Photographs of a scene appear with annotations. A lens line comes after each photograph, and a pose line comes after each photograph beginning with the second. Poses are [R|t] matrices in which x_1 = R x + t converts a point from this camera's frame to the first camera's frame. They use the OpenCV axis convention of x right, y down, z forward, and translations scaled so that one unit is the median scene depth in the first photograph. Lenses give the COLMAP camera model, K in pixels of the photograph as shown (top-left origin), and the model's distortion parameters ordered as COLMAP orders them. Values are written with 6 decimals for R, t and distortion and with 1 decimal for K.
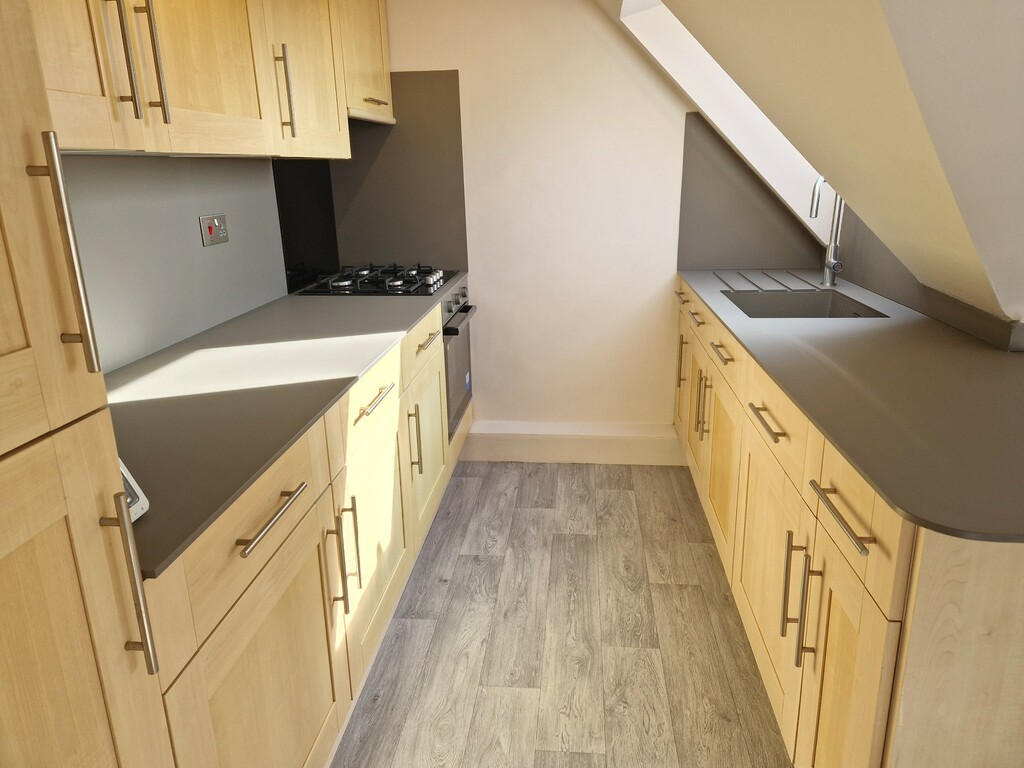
lens RADIAL K [[686.6, 0, 531.1], [0, 686.6, 370.6], [0, 0, 1]] dist [0.074407, -0.055802]
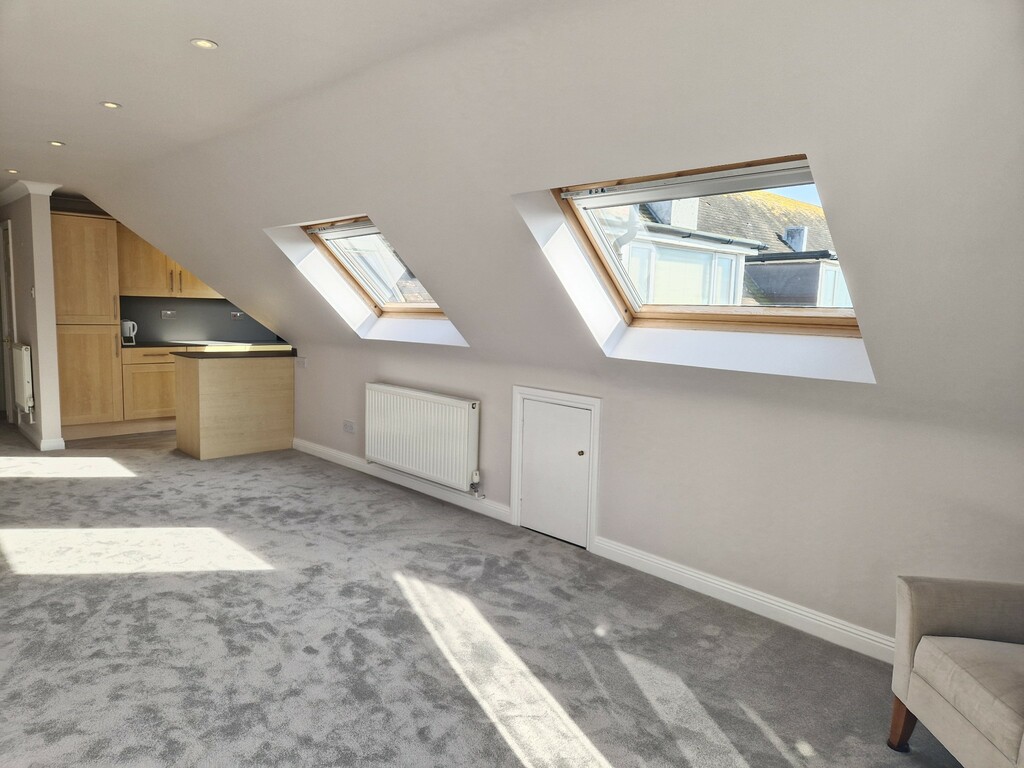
lens RADIAL K [[686.6, 0, 489.9], [0, 686.6, 382.0], [0, 0, 1]] dist [0.074407, -0.055802]
pose [[0.733567, 0.111372, -0.670430, 3.268989], [-0.226454, 0.970163, -0.086617, 0.168945], [0.640779, 0.215361, 0.736900, -0.873090]]
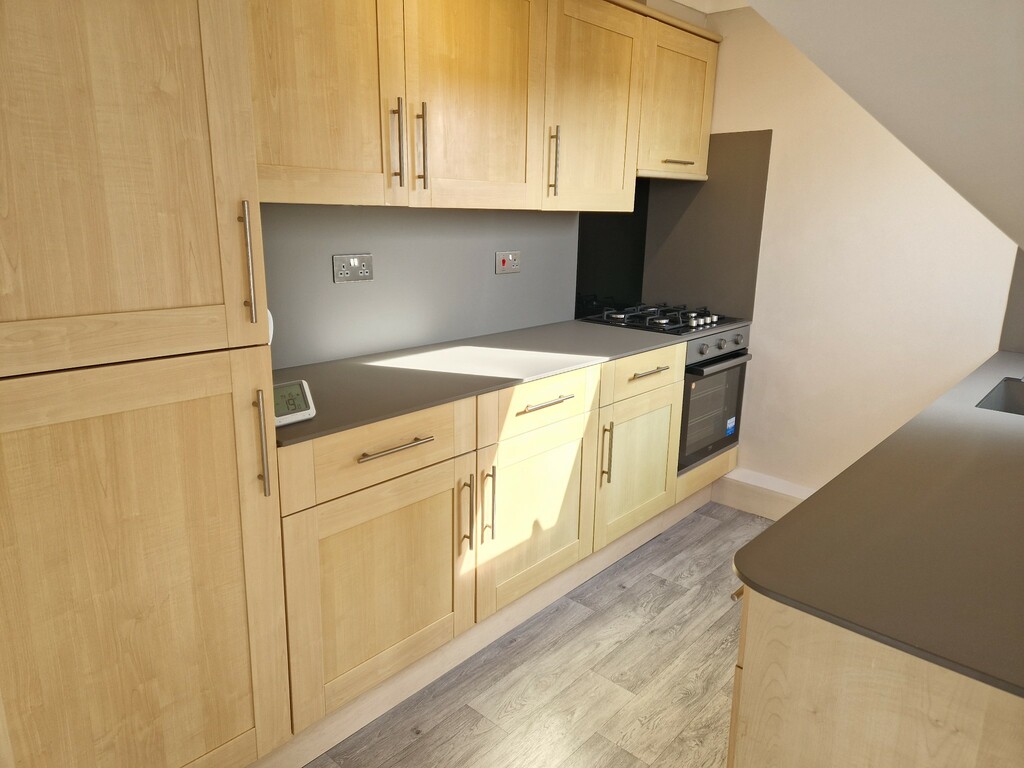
lens RADIAL K [[686.6, 0, 516.9], [0, 686.6, 381.8], [0, 0, 1]] dist [0.074407, -0.055802]
pose [[0.797644, 0.178777, -0.576023, 0.370527], [-0.204232, 0.978698, 0.020944, -0.009061], [0.567497, 0.100937, 0.817165, -0.046611]]
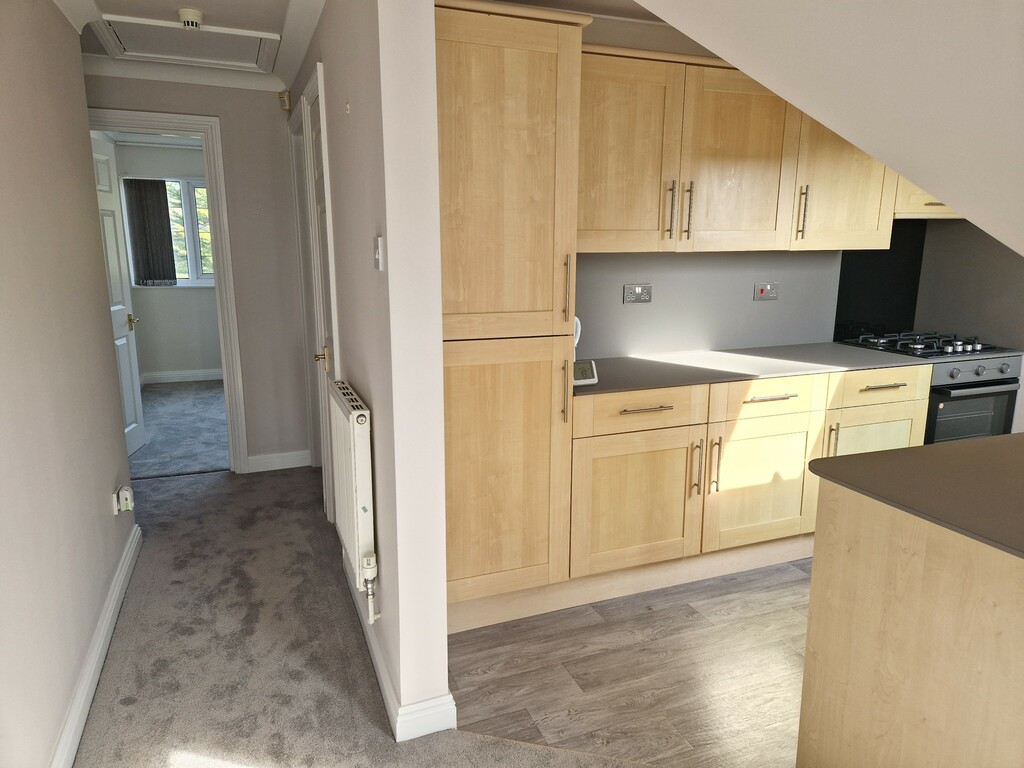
lens RADIAL K [[686.6, 0, 518.3], [0, 686.6, 385.9], [0, 0, 1]] dist [0.074407, -0.055802]
pose [[0.454393, 0.205382, -0.866802, 0.772809], [-0.264018, 0.960389, 0.089154, 0.022764], [0.850777, 0.188340, 0.490618, -0.274633]]
